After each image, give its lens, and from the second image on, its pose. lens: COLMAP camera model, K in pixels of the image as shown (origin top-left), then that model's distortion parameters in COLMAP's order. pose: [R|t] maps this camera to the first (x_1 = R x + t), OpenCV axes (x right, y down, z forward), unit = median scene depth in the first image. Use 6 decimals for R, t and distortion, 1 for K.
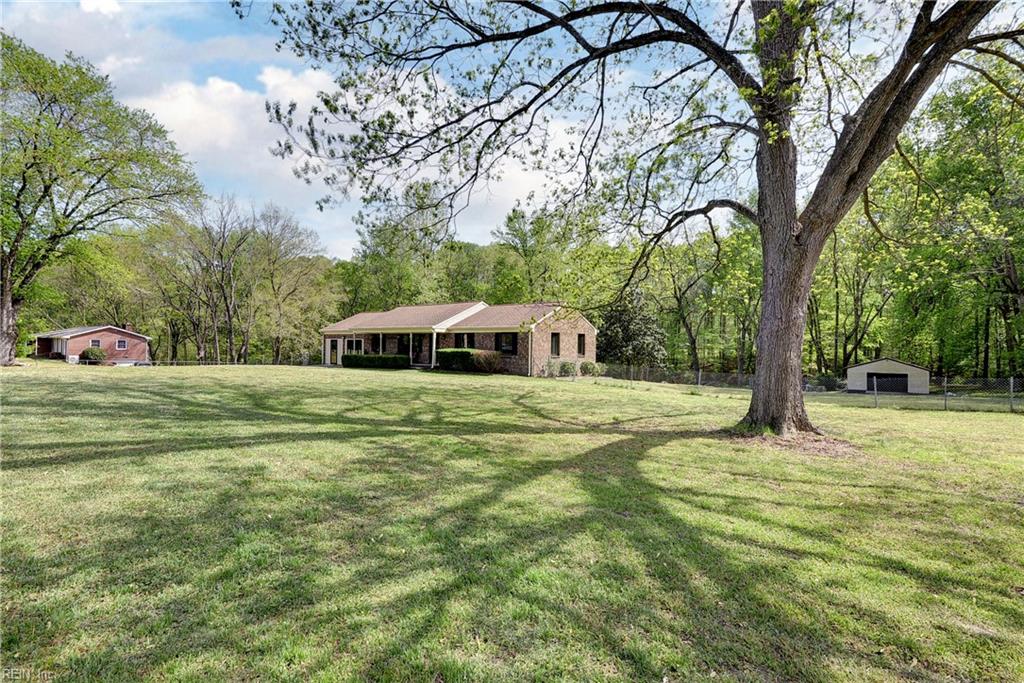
lens RADIAL K [[484.3, 0, 514.5], [0, 484.3, 344.7], [0, 0, 1]] dist [0.015126, -0.009022]
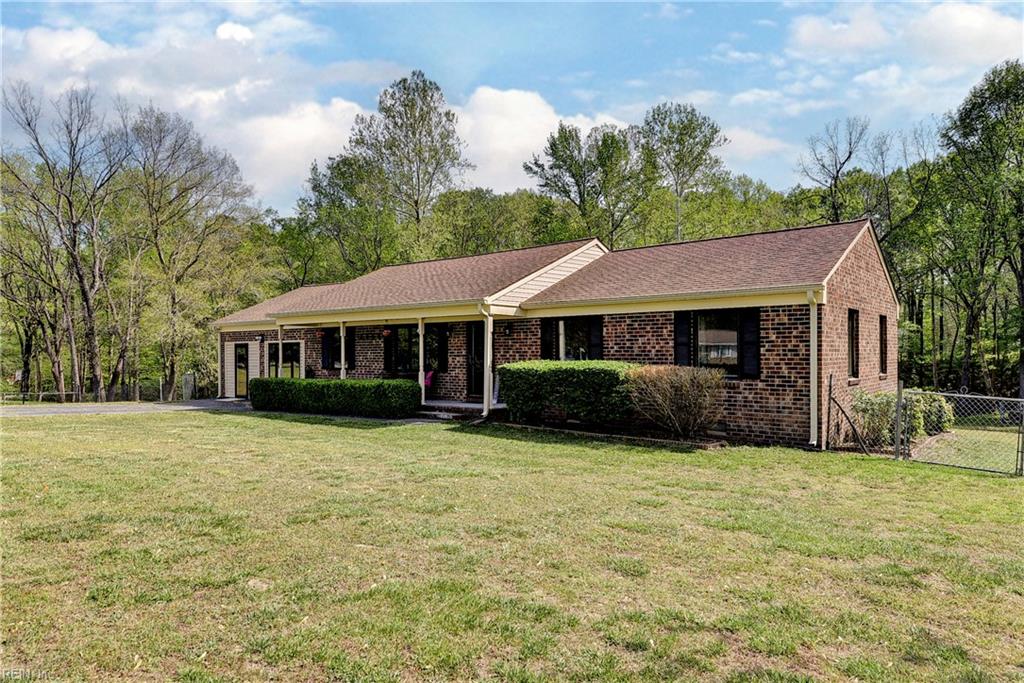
lens RADIAL K [[657.0, 0, 503.0], [0, 657.0, 341.2], [0, 0, 1]] dist [0.049230, -0.002965]
pose [[0.999113, -0.015500, -0.039149, -0.125417], [0.014906, 0.999770, -0.015415, 0.000623], [0.039379, 0.014818, 0.999114, 0.473943]]
